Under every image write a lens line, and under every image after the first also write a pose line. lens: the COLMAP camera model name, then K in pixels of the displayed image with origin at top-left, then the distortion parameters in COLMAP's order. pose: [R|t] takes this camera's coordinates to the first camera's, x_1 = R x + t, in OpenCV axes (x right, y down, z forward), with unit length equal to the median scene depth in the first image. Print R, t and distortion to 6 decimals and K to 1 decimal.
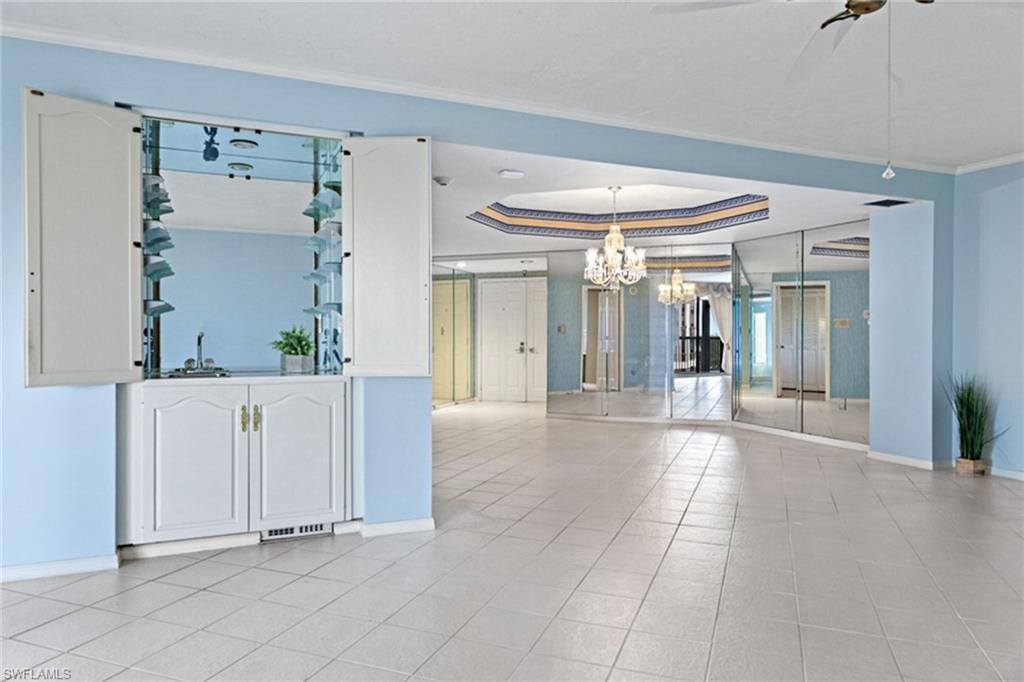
lens RADIAL K [[654.3, 0, 512.1], [0, 654.3, 341.5], [0, 0, 1]] dist [0.002348, -0.002246]
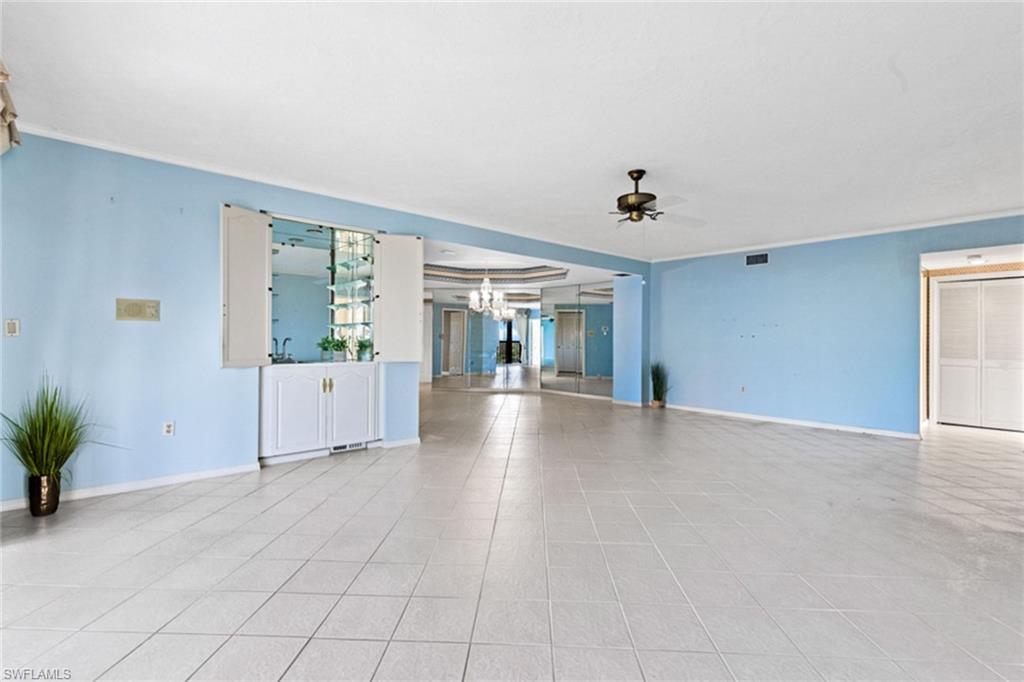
lens RADIAL K [[454.6, 0, 512.8], [0, 454.6, 342.3], [0, 0, 1]] dist [0.001849, 0.000454]
pose [[0.949227, 0.001170, 0.314590, -0.190554], [-0.000013, 0.999993, -0.003681, 0.001418], [-0.314592, 0.003490, 0.949221, -0.225636]]
